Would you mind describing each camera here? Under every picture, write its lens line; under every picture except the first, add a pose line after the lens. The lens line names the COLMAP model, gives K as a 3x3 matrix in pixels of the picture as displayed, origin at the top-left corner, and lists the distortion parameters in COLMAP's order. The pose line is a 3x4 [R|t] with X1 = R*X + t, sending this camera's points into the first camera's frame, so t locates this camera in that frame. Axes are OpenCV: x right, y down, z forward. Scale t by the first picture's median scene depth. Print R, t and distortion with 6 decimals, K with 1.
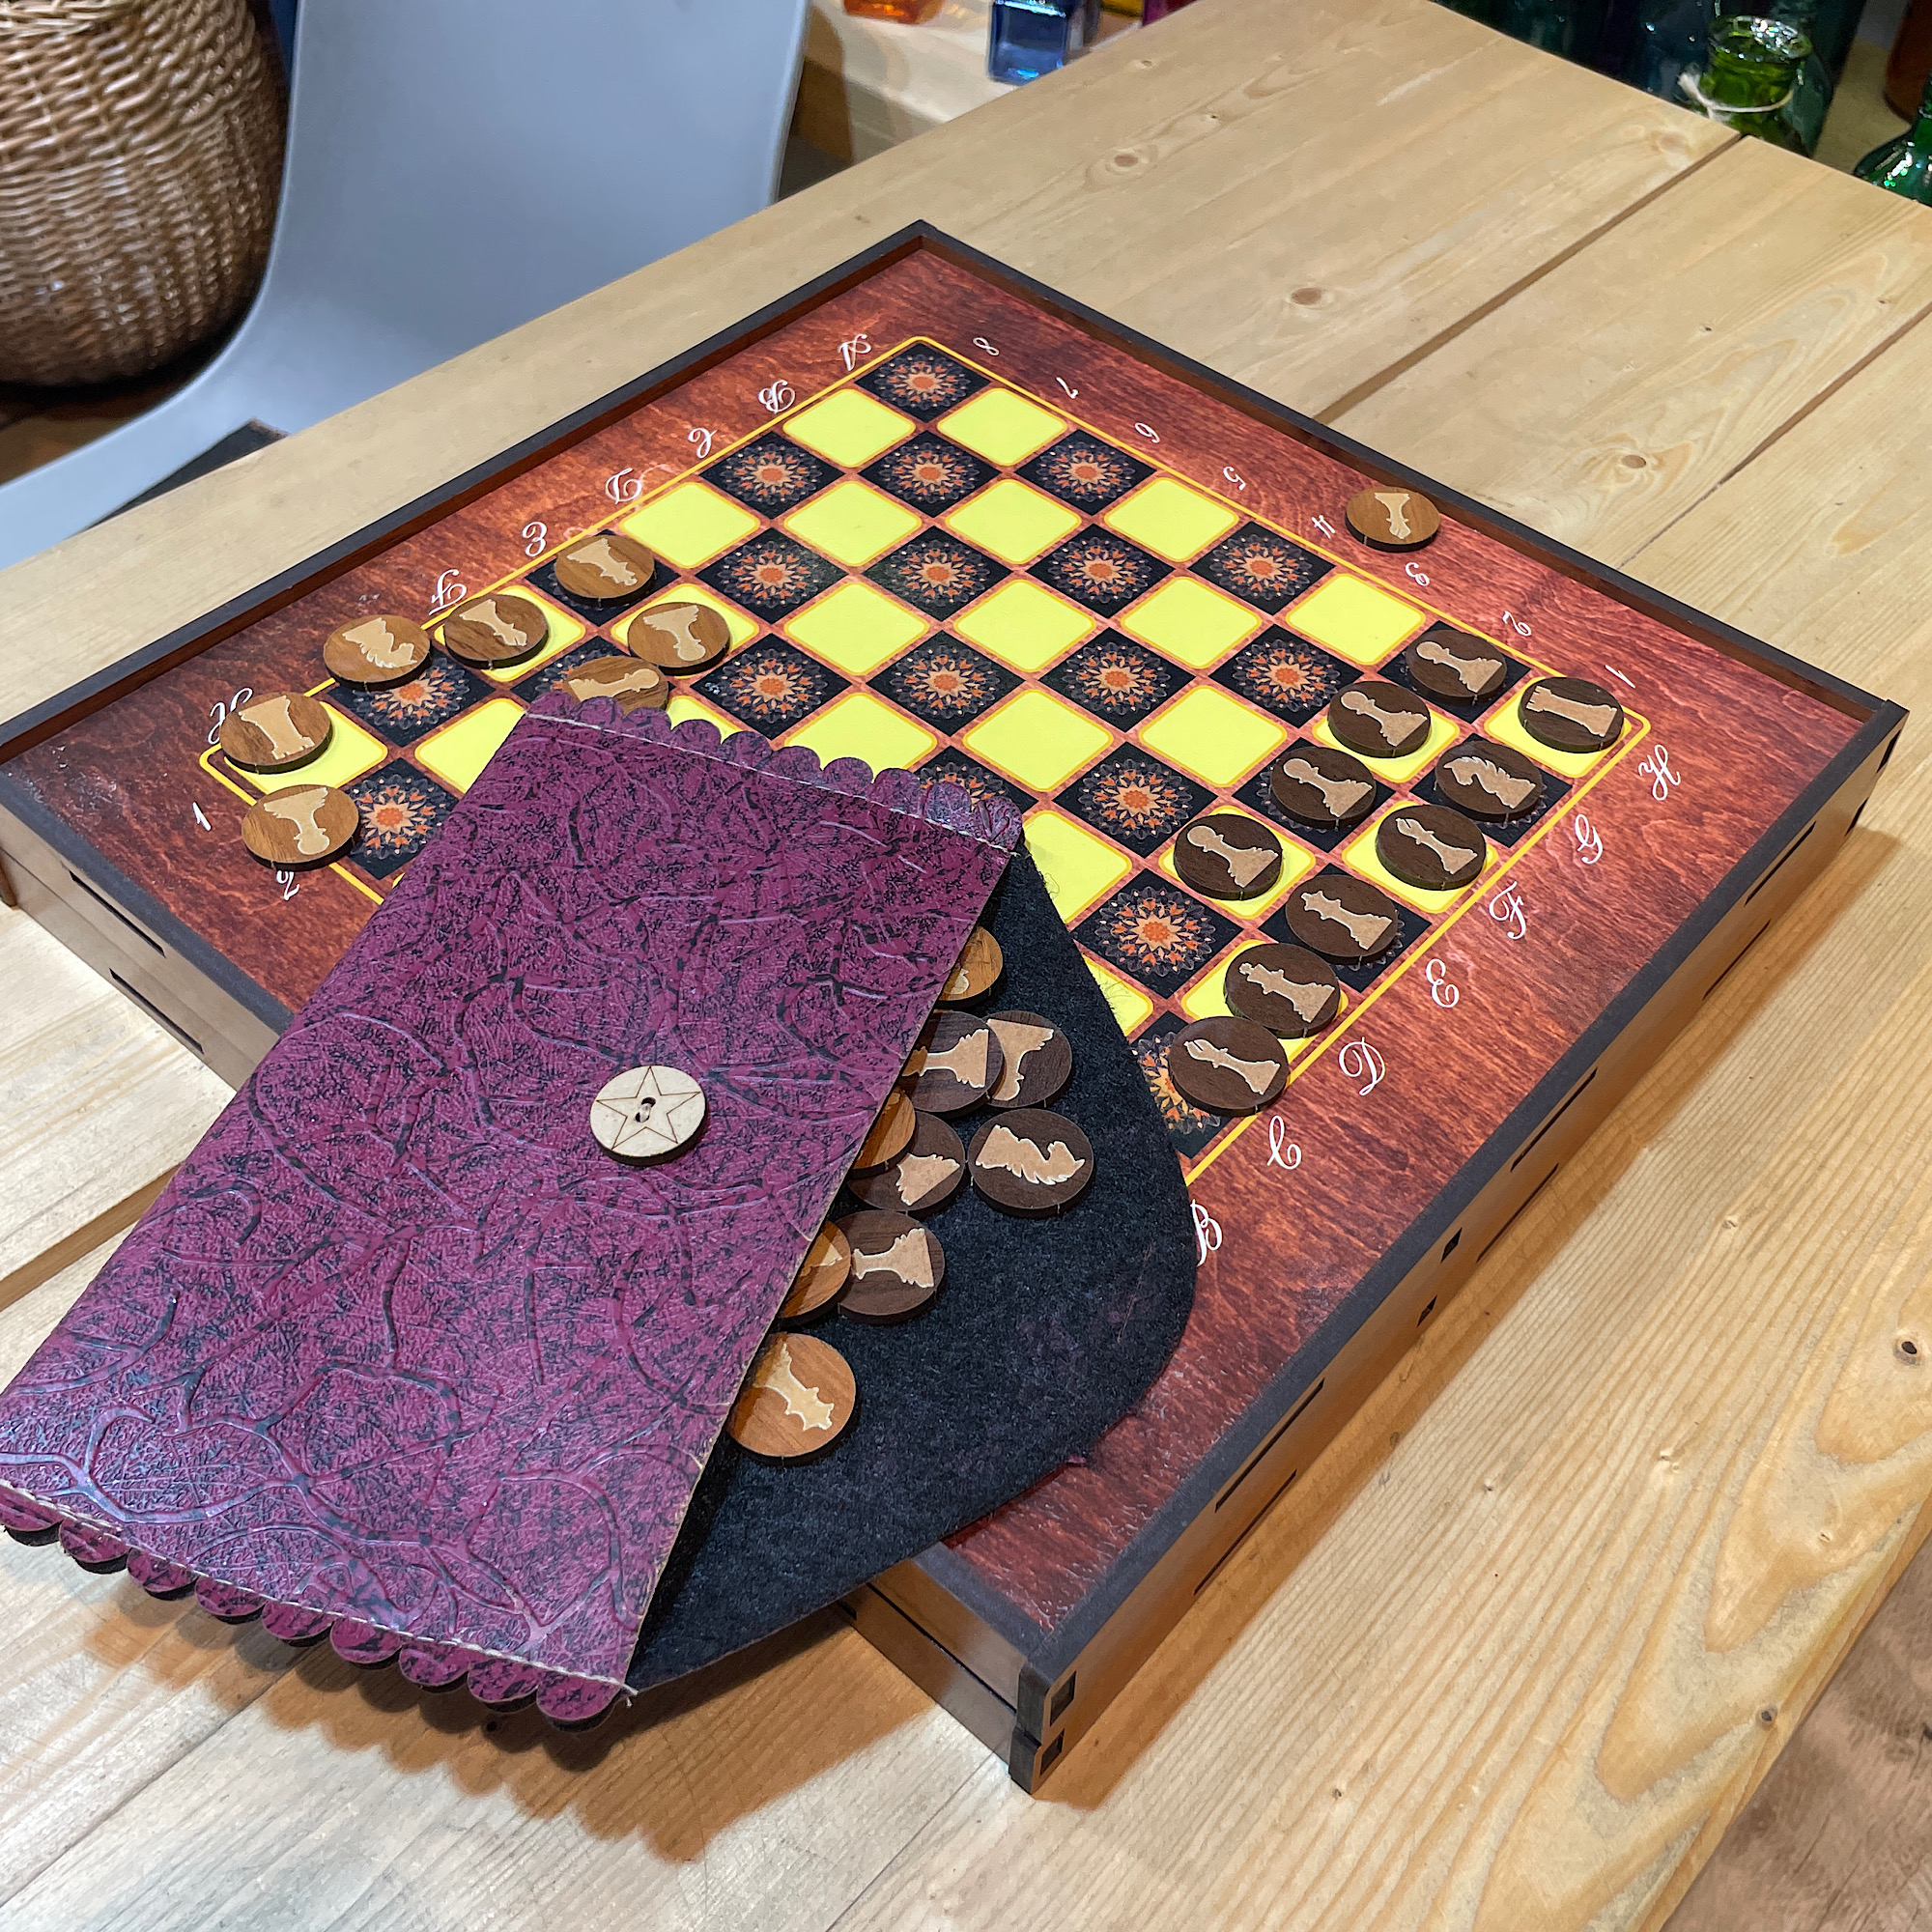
lens RADIAL K [[2190.2, 0, 954.5], [0, 2190.2, 1031.6], [0, 0, 1]] dist [-0.002711, 0.000000]
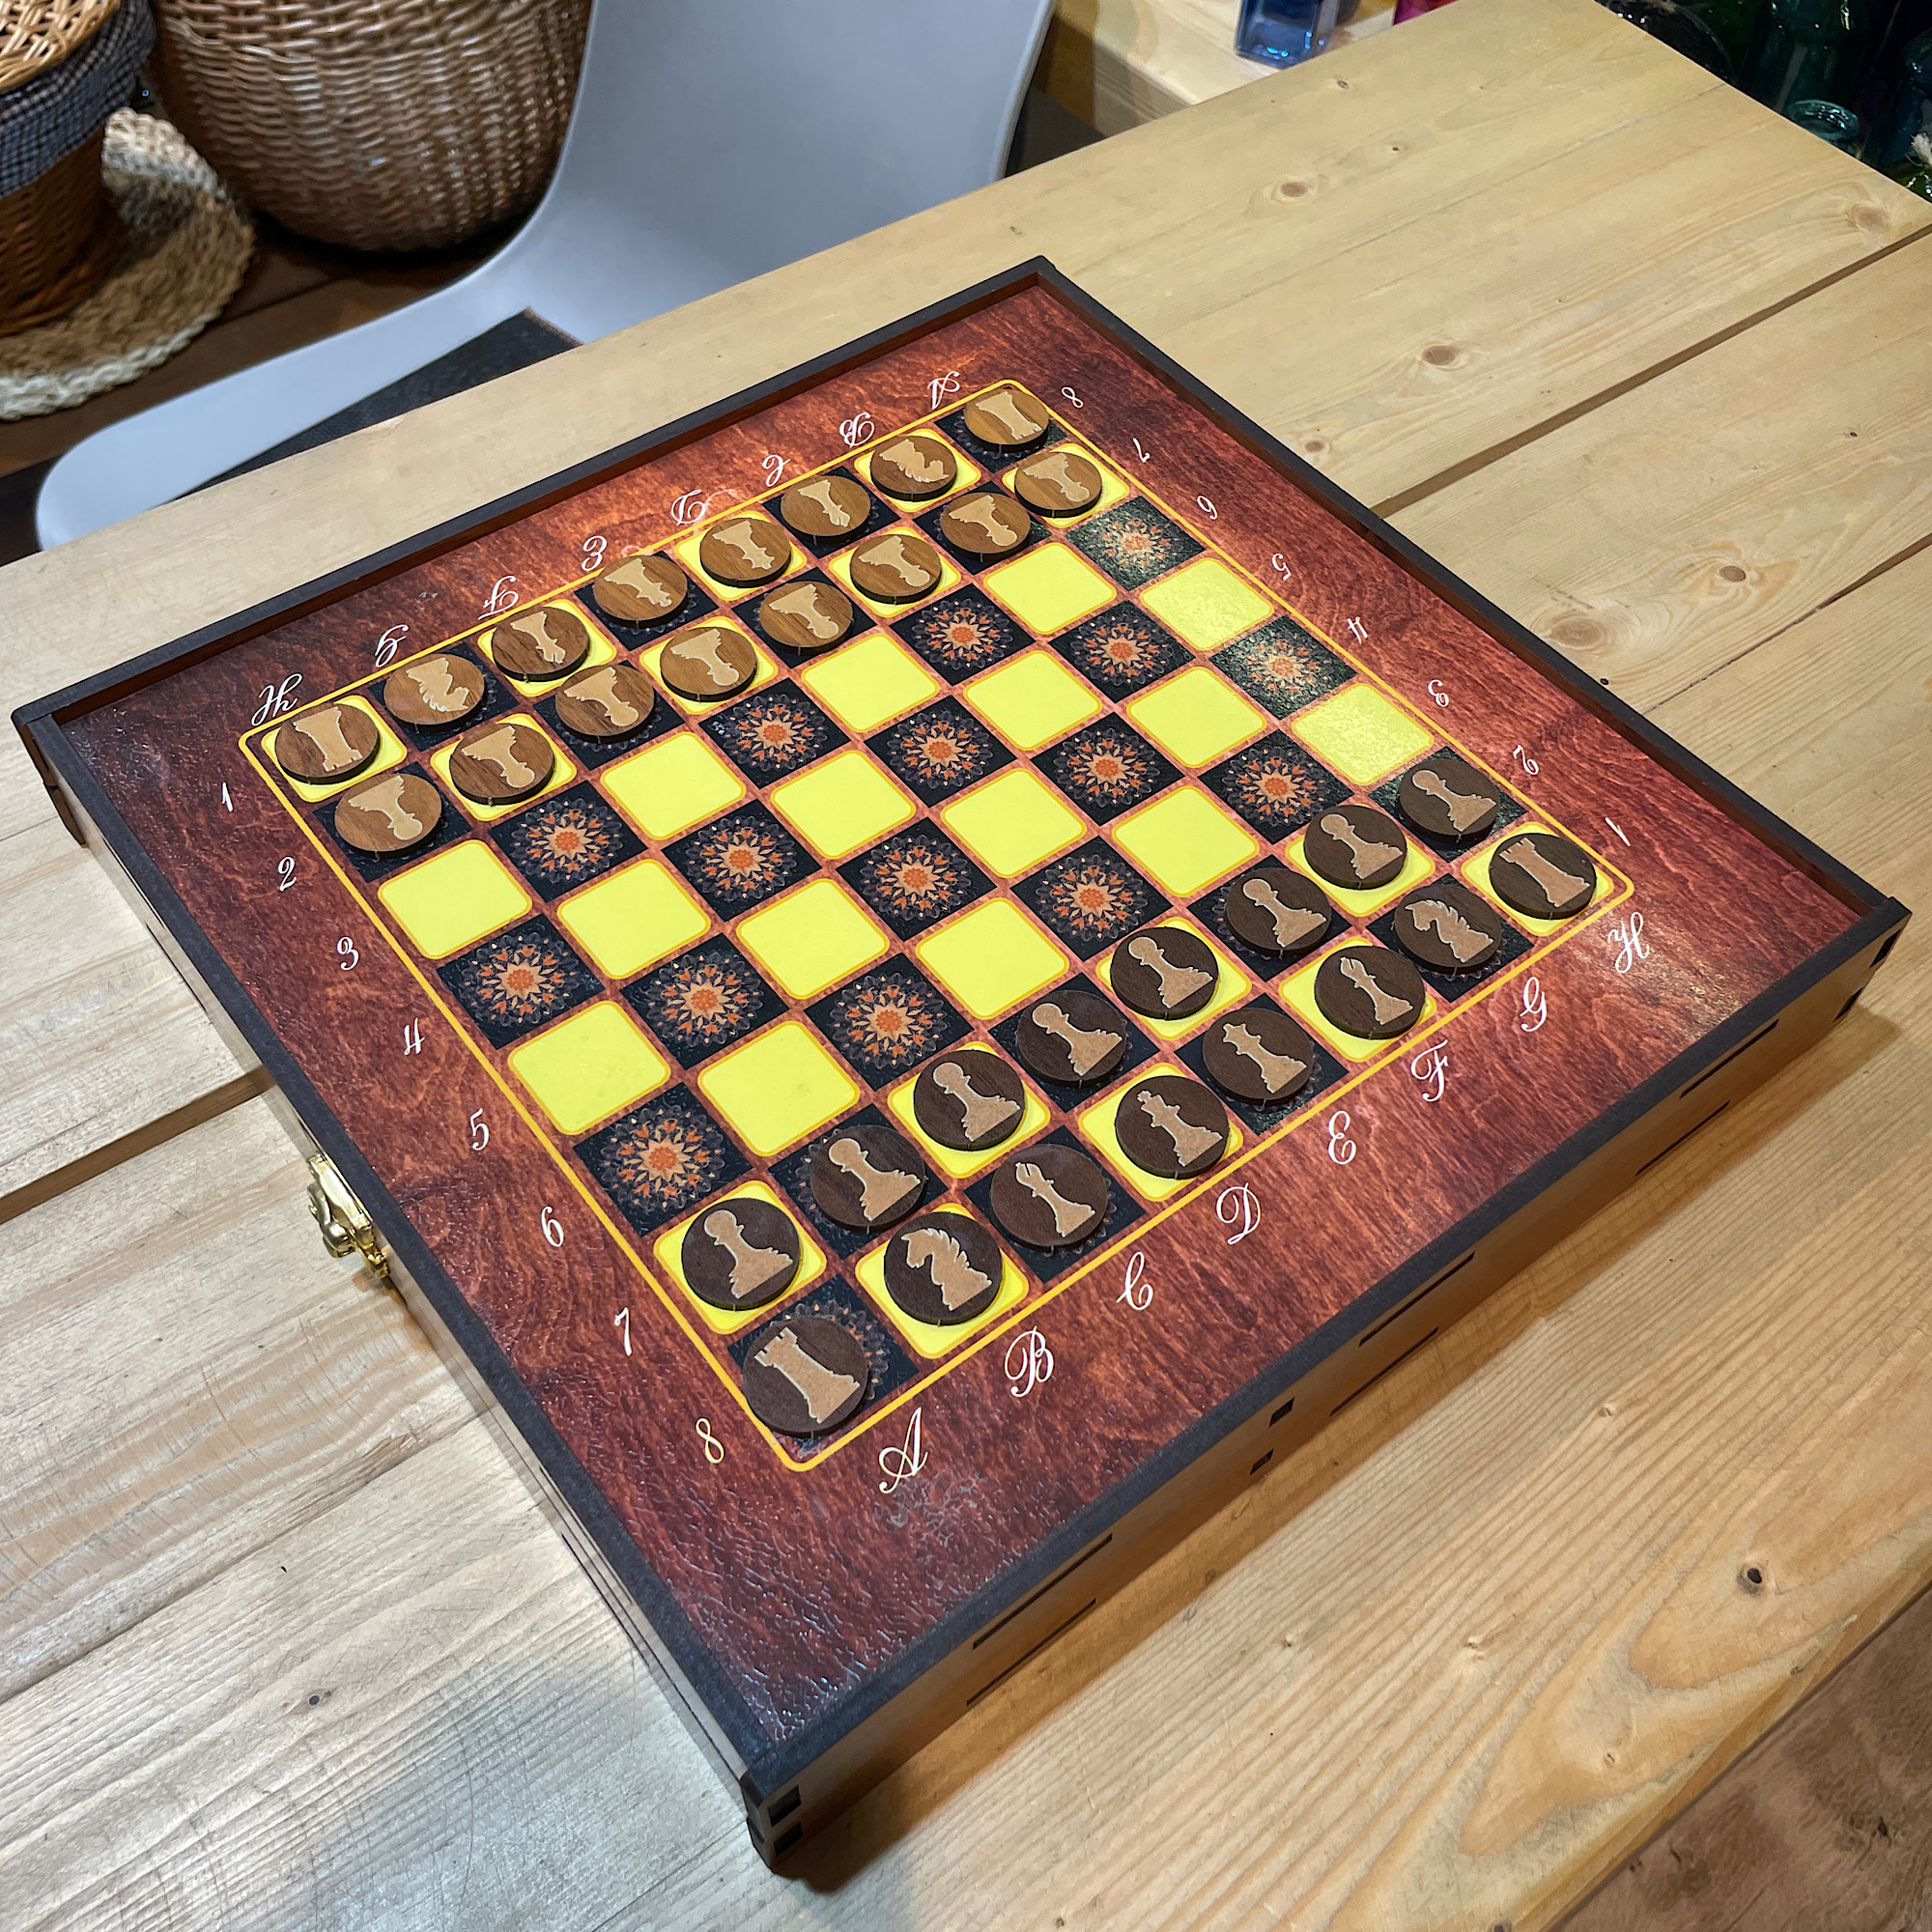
lens RADIAL K [[2047.2, 0, 891.1], [0, 2047.2, 1038.2], [0, 0, 1]] dist [-0.005539, 0.000000]
pose [[0.979621, 0.147942, -0.135853, 0.118670], [-0.137232, 0.986874, 0.085124, -0.100331], [0.146664, -0.064746, 0.987065, 0.037134]]
